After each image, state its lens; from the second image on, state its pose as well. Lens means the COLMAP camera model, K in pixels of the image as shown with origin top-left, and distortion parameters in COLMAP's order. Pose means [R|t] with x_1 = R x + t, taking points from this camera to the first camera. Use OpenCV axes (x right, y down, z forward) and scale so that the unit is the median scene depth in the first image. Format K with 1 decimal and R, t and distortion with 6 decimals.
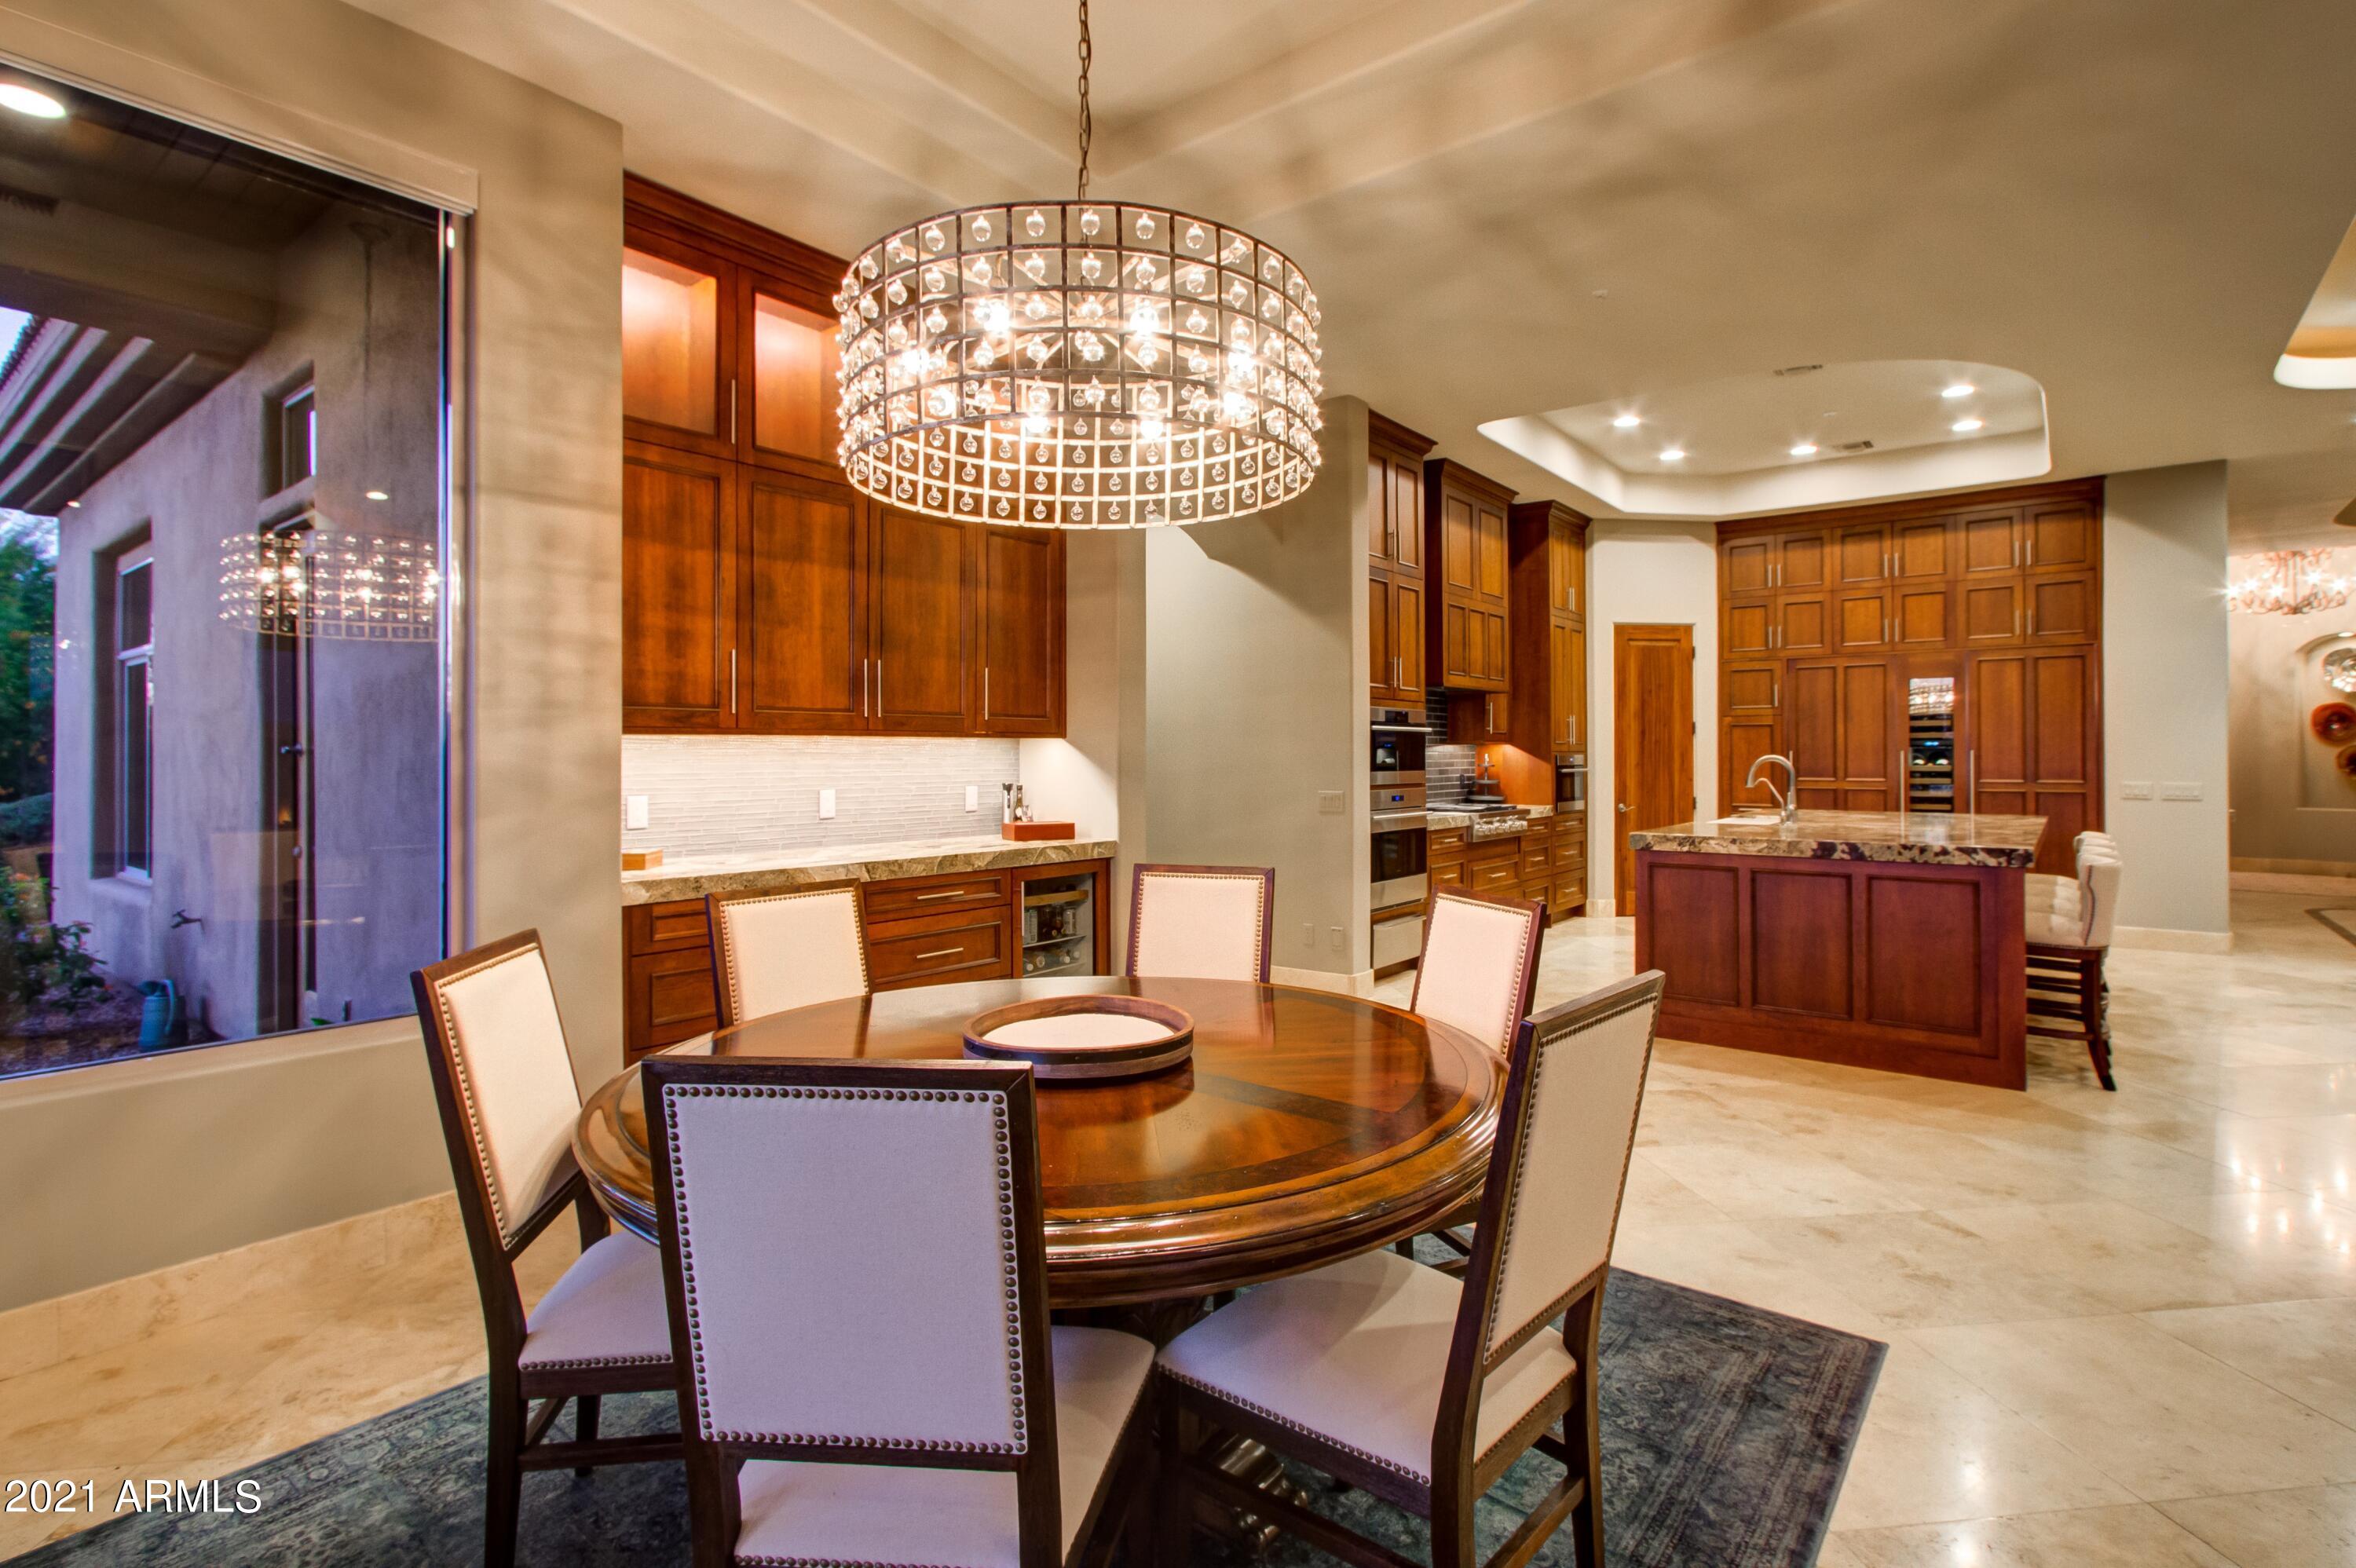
lens RADIAL K [[1128.4, 0, 1193.3], [0, 1128.4, 753.9], [0, 0, 1]] dist [-0.001005, 0.000014]
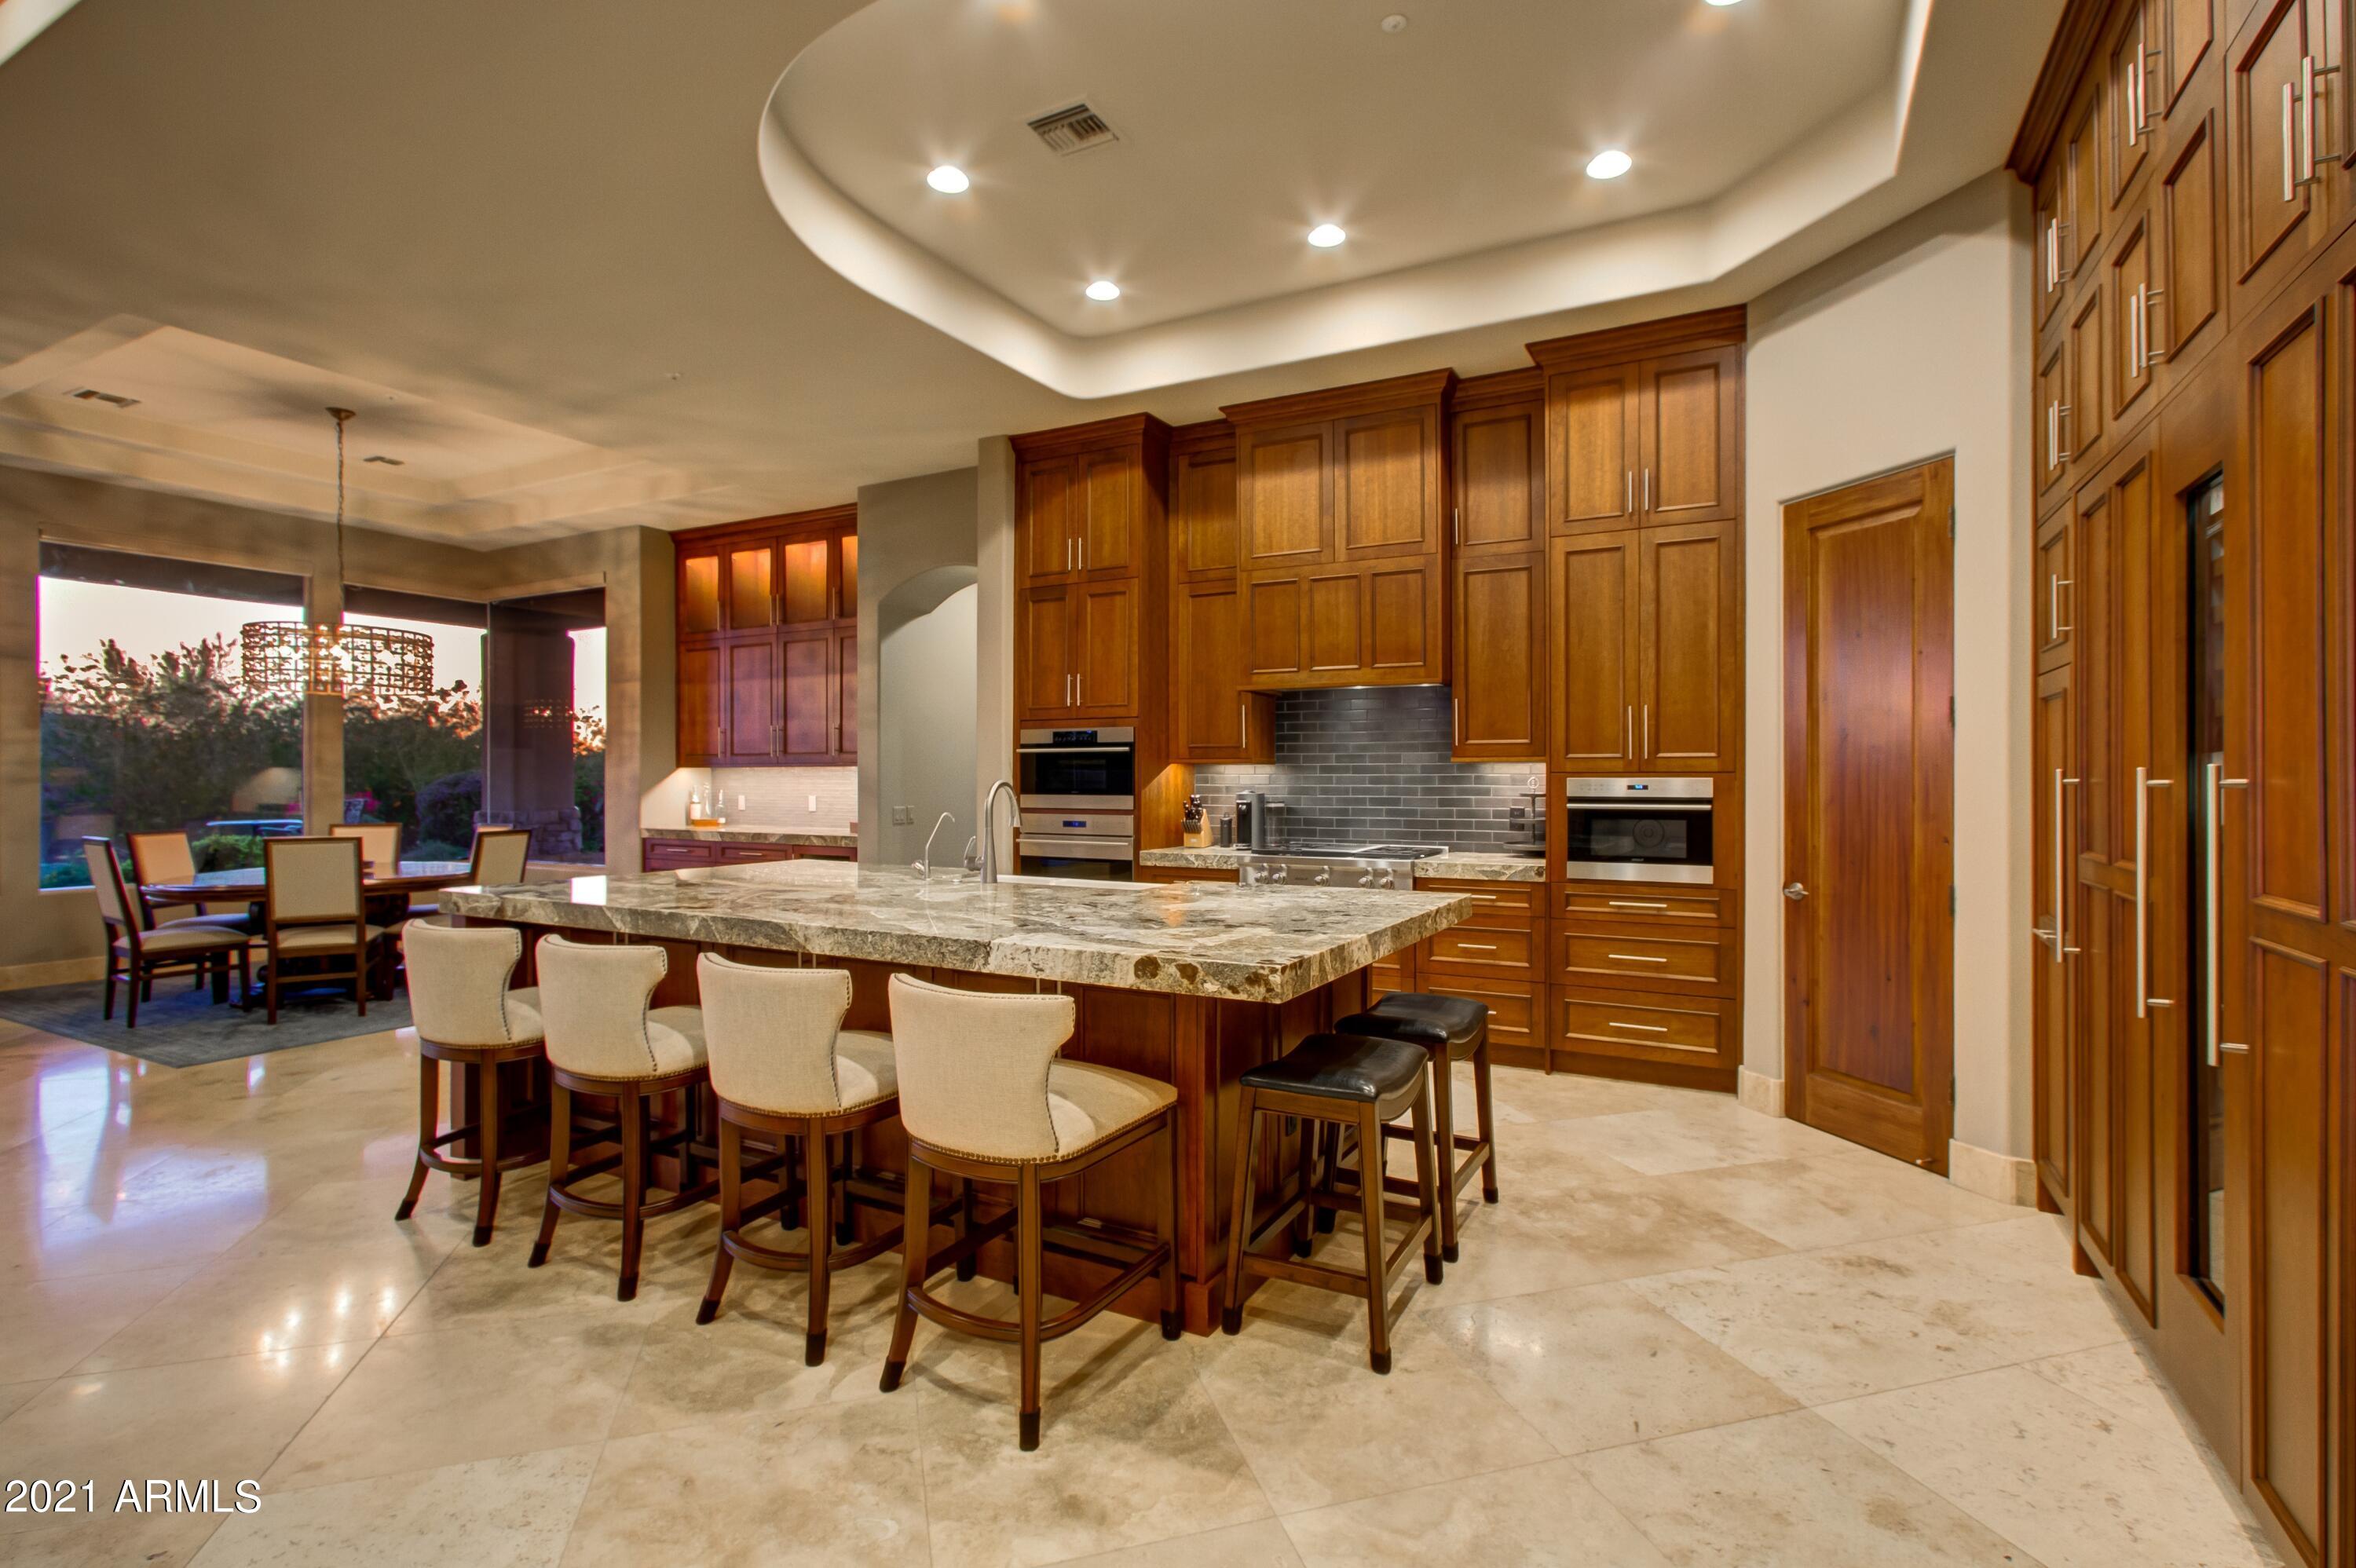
lens RADIAL K [[1086.0, 0, 1188.4], [0, 1086.0, 784.3], [0, 0, 1]] dist [0.004359, 0.000307]
pose [[0.166696, 0.009019, -0.985967, 0.820090], [0.001862, 0.999954, 0.009462, -0.001649], [0.986007, -0.003413, 0.166672, 0.709994]]
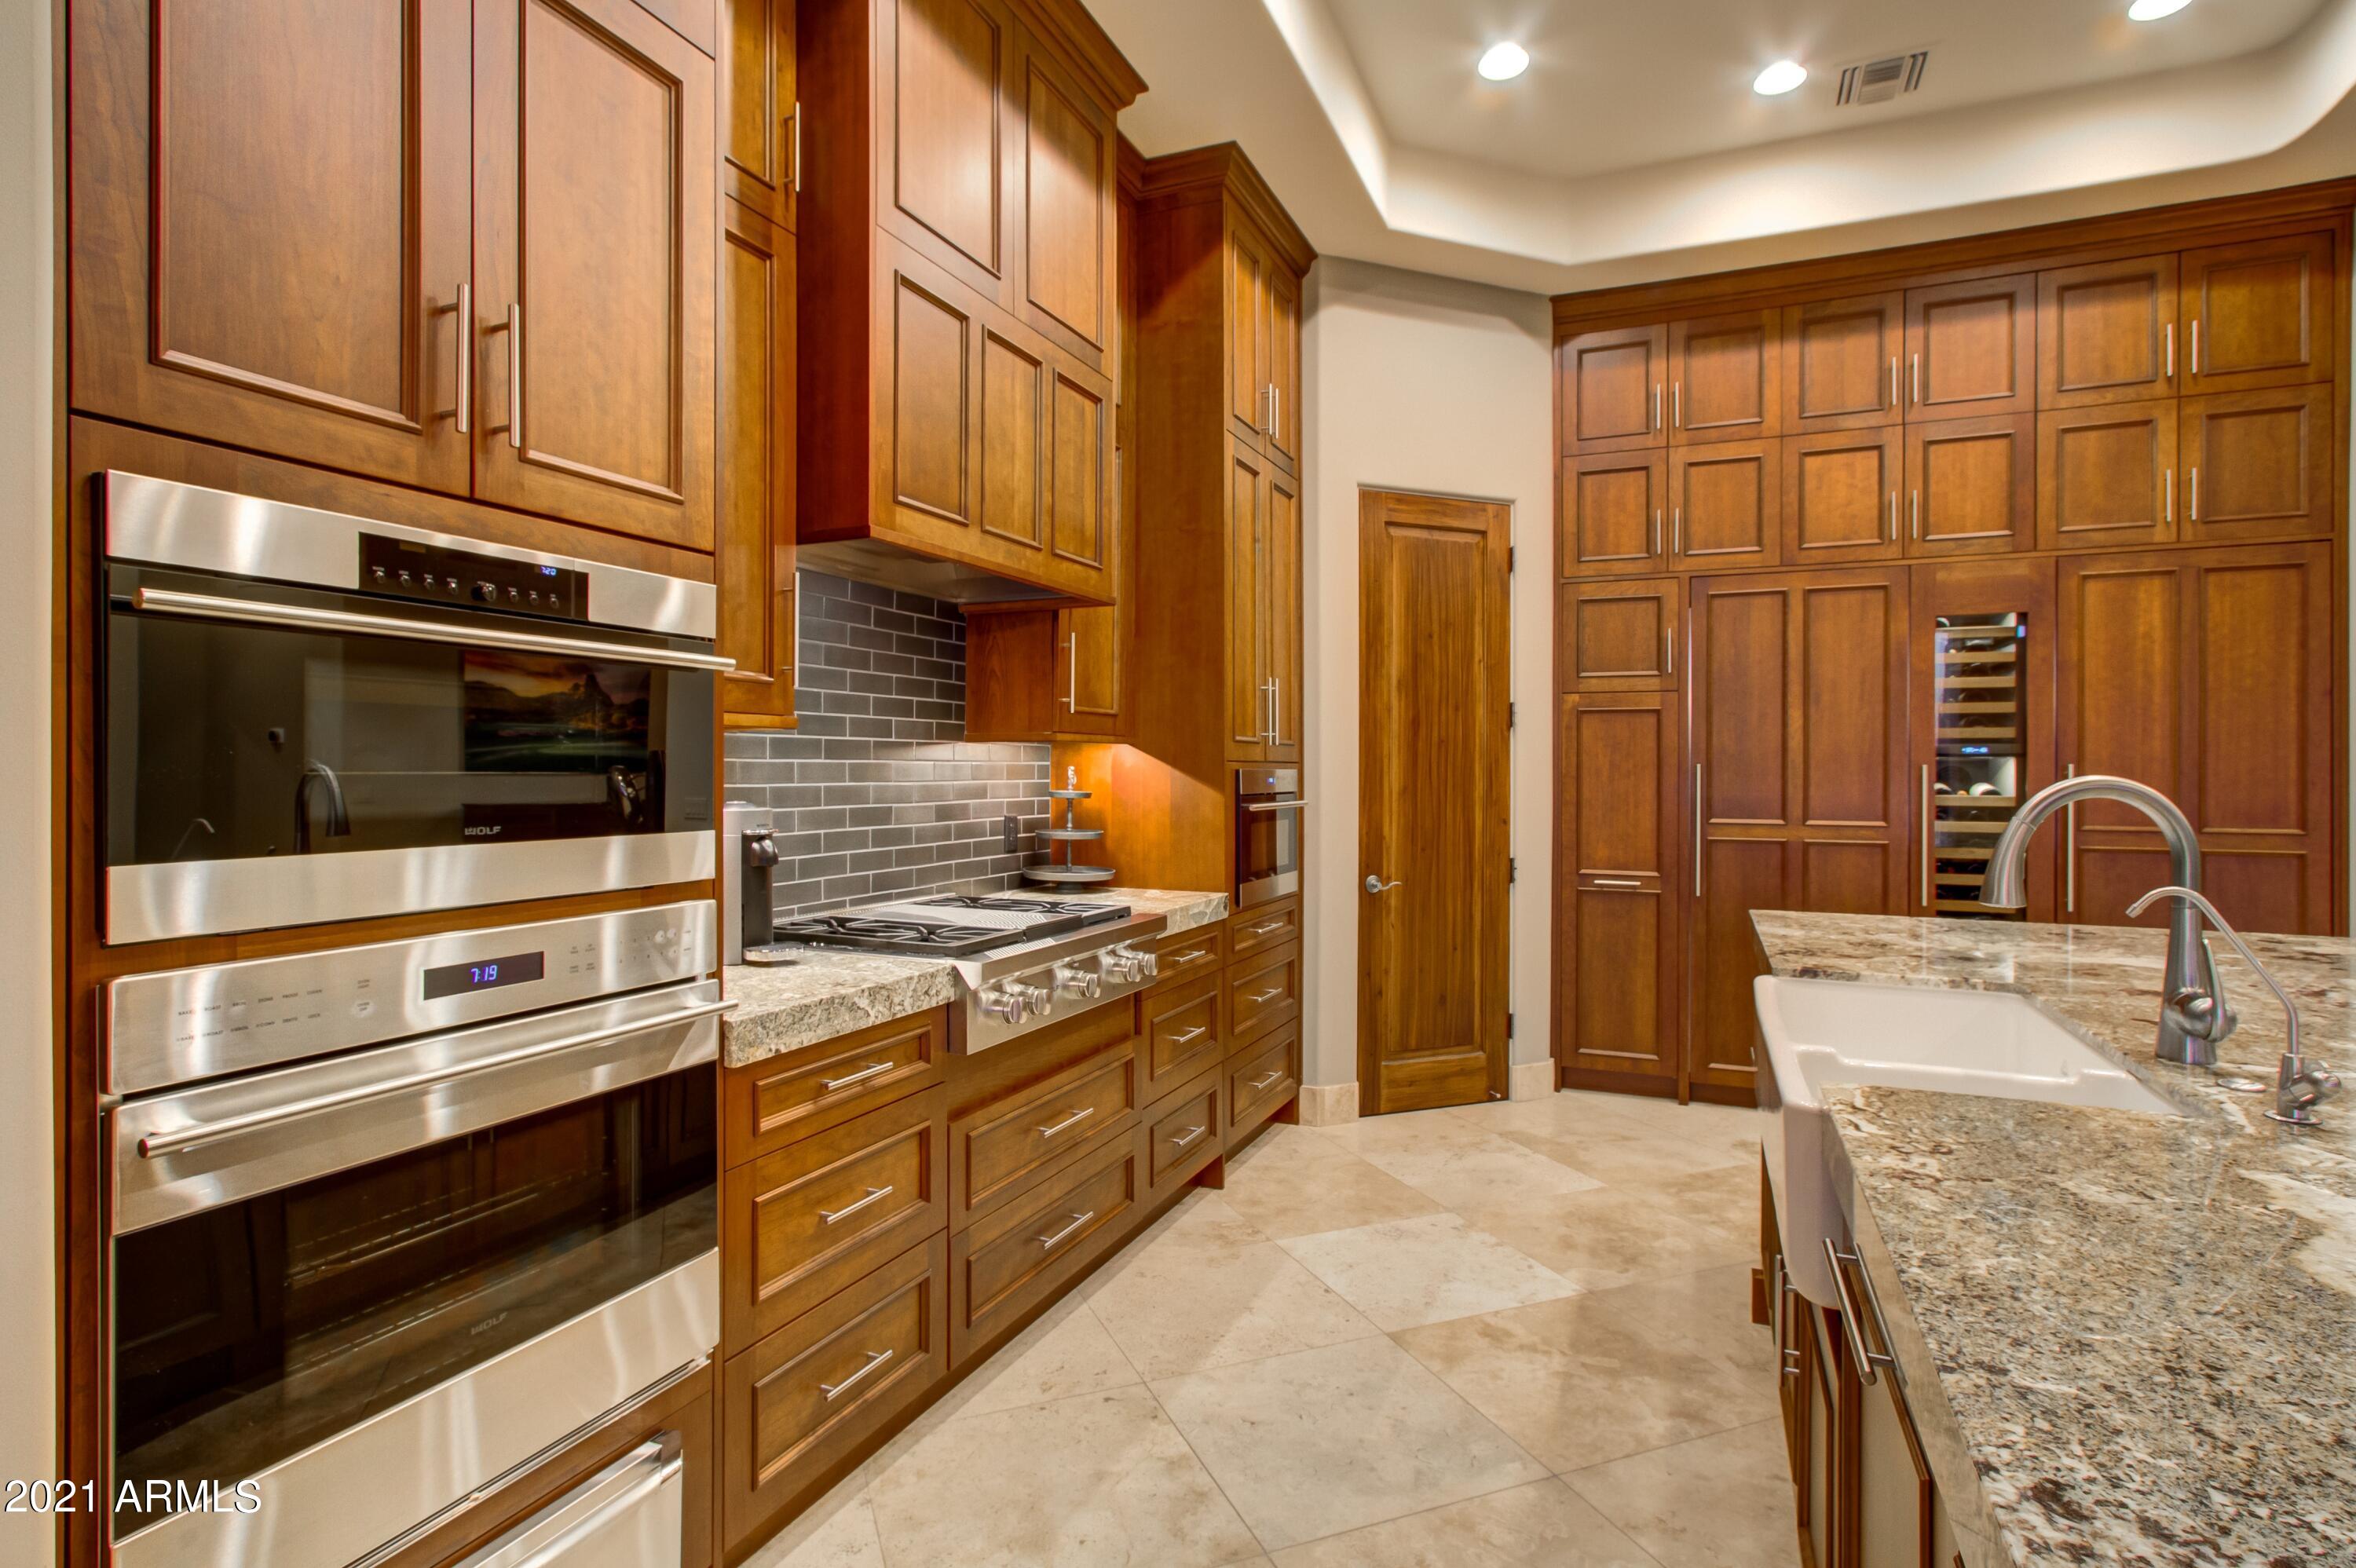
lens RADIAL K [[1204.1, 0, 1177.0], [0, 1204.1, 766.6], [0, 0, 1]] dist [-0.004363, -0.000030]
pose [[0.968070, 0.006109, 0.250604, 0.186755], [-0.006097, 0.999981, -0.000822, 0.000377], [-0.250605, -0.000733, 0.968089, 0.568810]]
